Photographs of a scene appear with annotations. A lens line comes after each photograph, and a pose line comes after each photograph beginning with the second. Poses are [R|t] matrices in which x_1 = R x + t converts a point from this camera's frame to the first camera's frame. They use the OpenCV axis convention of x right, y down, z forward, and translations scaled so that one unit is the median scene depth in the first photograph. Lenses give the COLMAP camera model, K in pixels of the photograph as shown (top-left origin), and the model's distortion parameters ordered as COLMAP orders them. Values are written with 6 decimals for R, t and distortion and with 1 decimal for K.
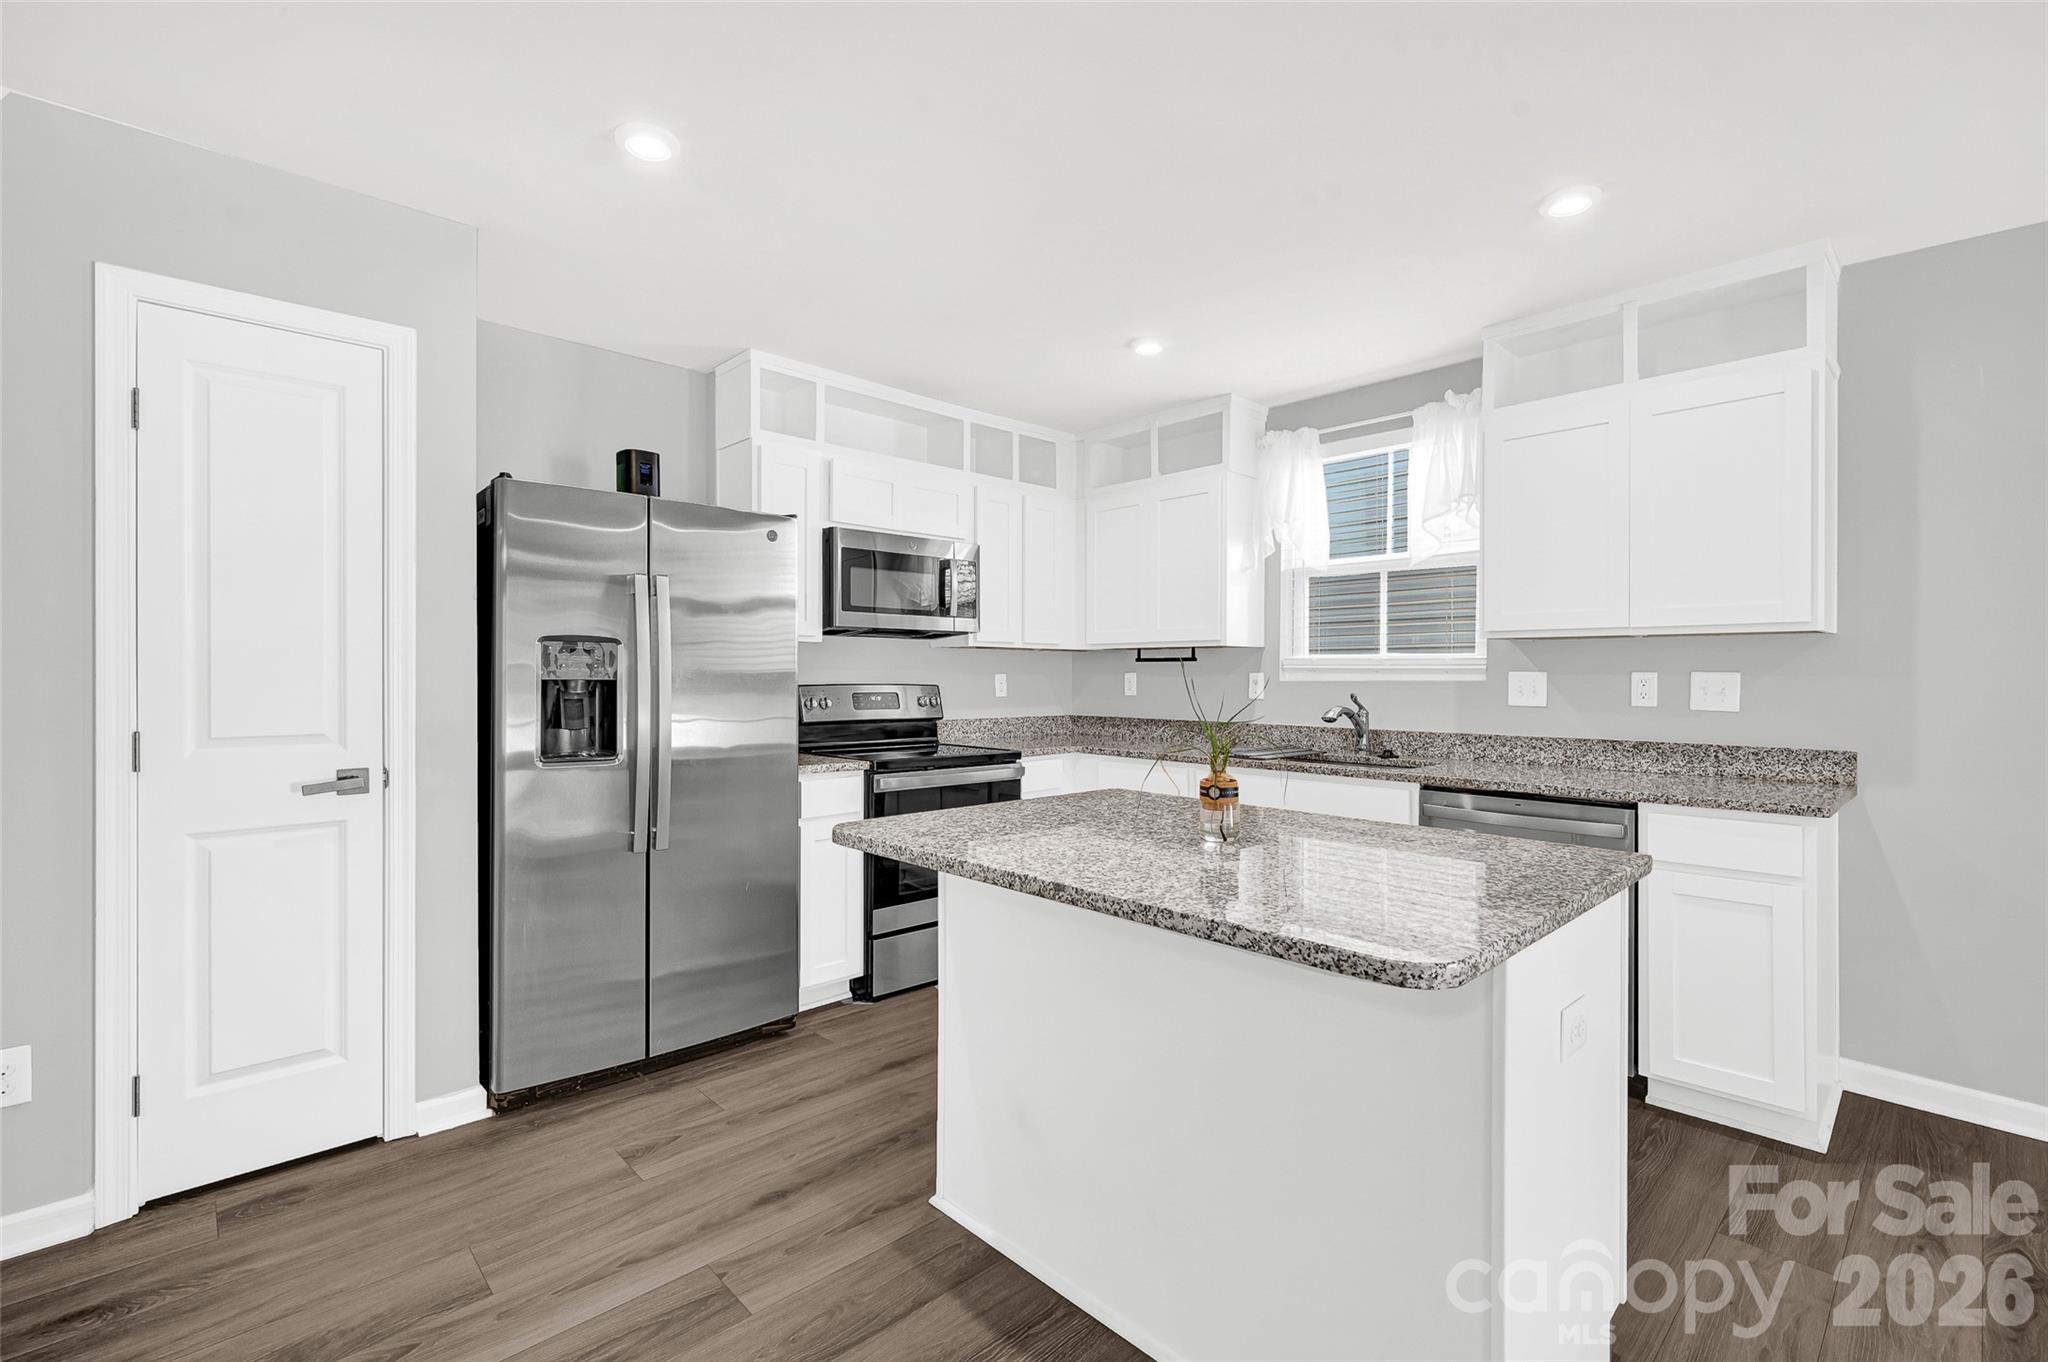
lens RADIAL K [[903.7, 0, 1020.7], [0, 903.7, 672.5], [0, 0, 1]] dist [0.000371, -0.000090]
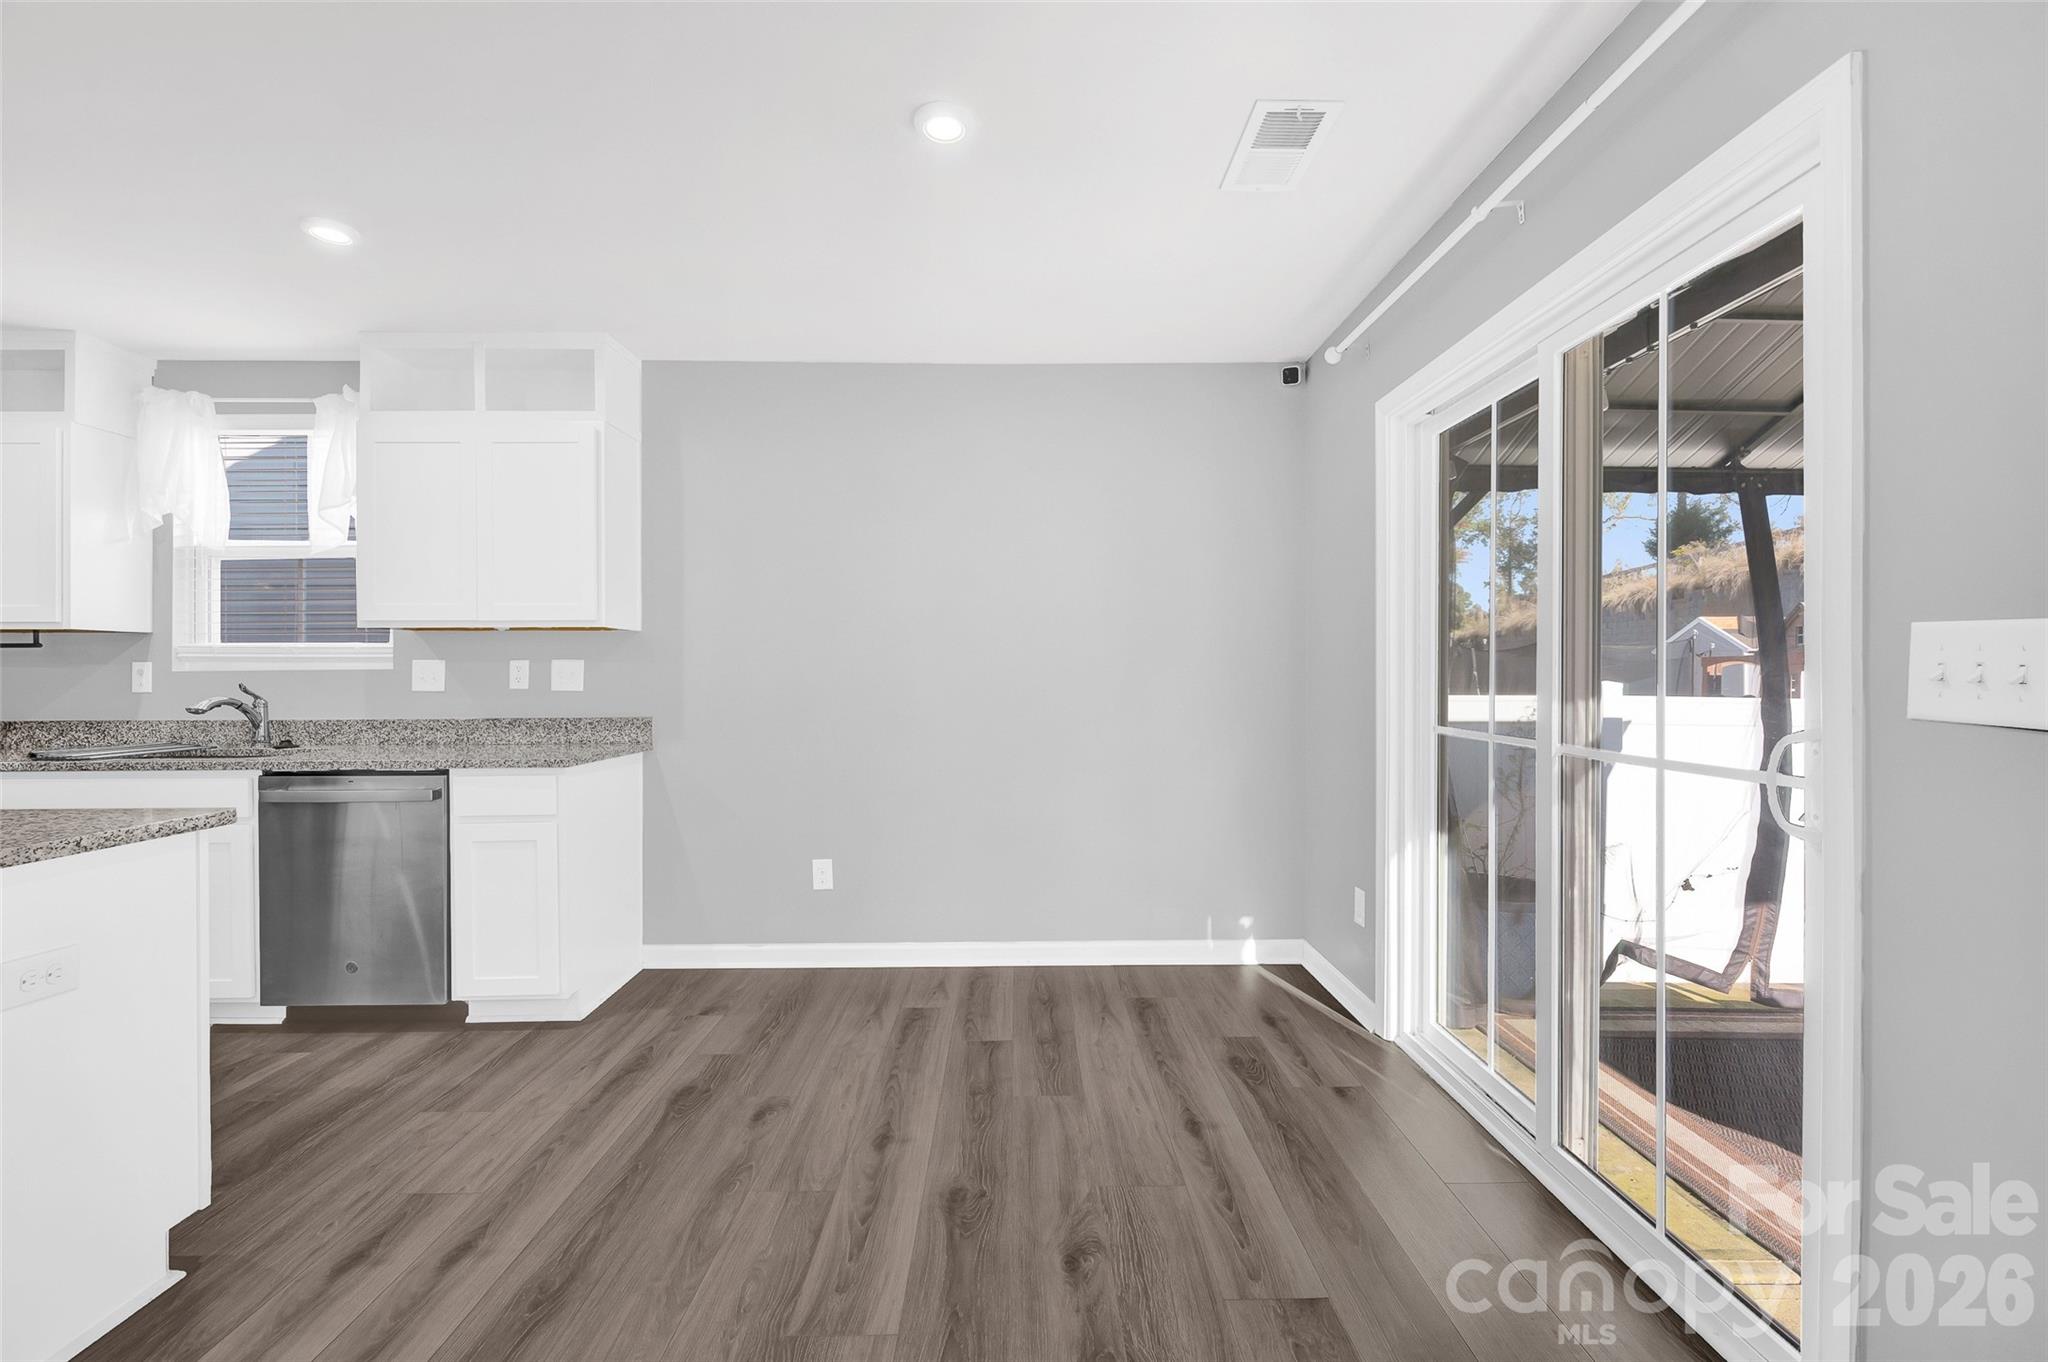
lens RADIAL K [[873.6, 0, 1040.8], [0, 873.6, 673.4], [0, 0, 1]] dist [-0.000592, -0.000488]
pose [[0.676191, -0.005661, 0.736705, 0.276039], [0.004298, 0.999984, 0.003740, 0.014331], [-0.736714, 0.000638, 0.676204, -0.249026]]
